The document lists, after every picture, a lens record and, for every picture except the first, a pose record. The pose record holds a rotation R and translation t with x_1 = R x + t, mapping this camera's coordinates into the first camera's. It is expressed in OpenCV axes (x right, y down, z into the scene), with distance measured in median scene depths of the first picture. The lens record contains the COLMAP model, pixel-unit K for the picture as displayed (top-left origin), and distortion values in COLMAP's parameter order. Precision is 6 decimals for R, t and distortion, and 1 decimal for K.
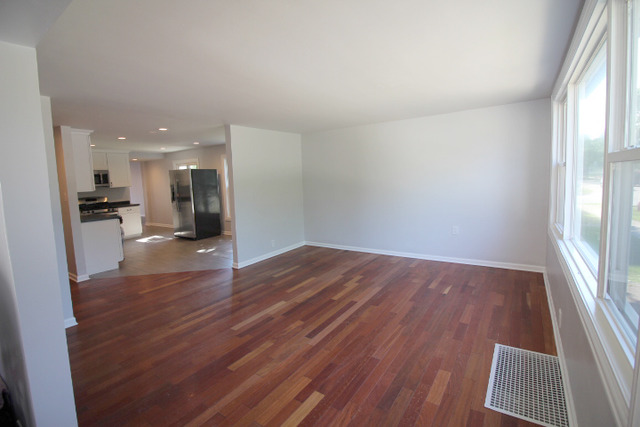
lens RADIAL K [[299.2, 0, 321.3], [0, 299.2, 208.3], [0, 0, 1]] dist [0.001528, -0.011279]
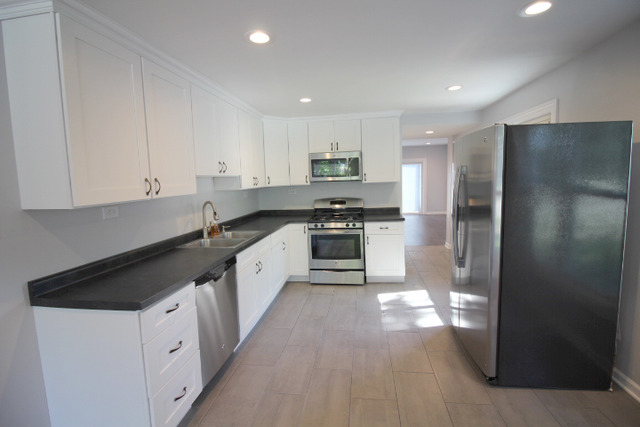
lens RADIAL K [[299.2, 0, 321.3], [0, 299.2, 208.3], [0, 0, 1]] dist [0.001528, -0.011279]
pose [[0.452538, 0.110062, -0.884927, -0.248123], [-0.078260, 0.993427, 0.083536, -0.062673], [0.888304, 0.031451, 0.458177, 0.680605]]
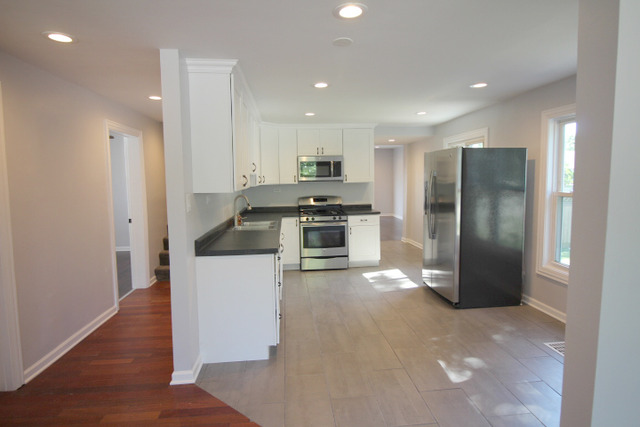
lens RADIAL K [[356.8, 0, 320.6], [0, 356.8, 206.4], [0, 0, 1]] dist [0.001072, 0.000051]
pose [[0.645682, 0.086234, -0.758721, -0.151322], [-0.088296, 0.995370, 0.037990, -0.042962], [0.758484, 0.042463, 0.650307, 0.464119]]
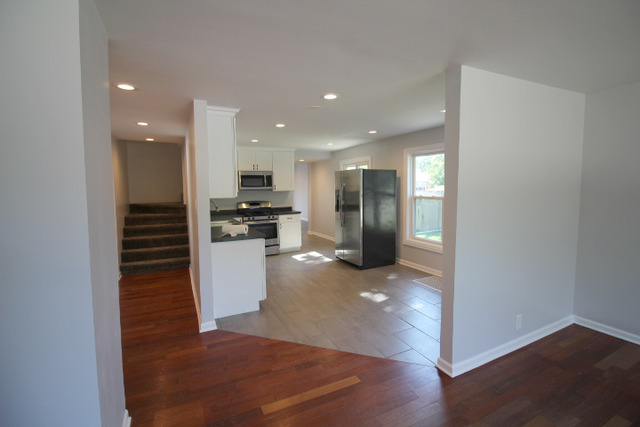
lens RADIAL K [[299.2, 0, 321.3], [0, 299.2, 208.3], [0, 0, 1]] dist [0.001528, -0.011279]
pose [[0.869532, 0.060784, -0.490121, -0.153932], [-0.069449, 0.997585, 0.000509, -0.029118], [0.488969, 0.033596, 0.871654, 0.308878]]
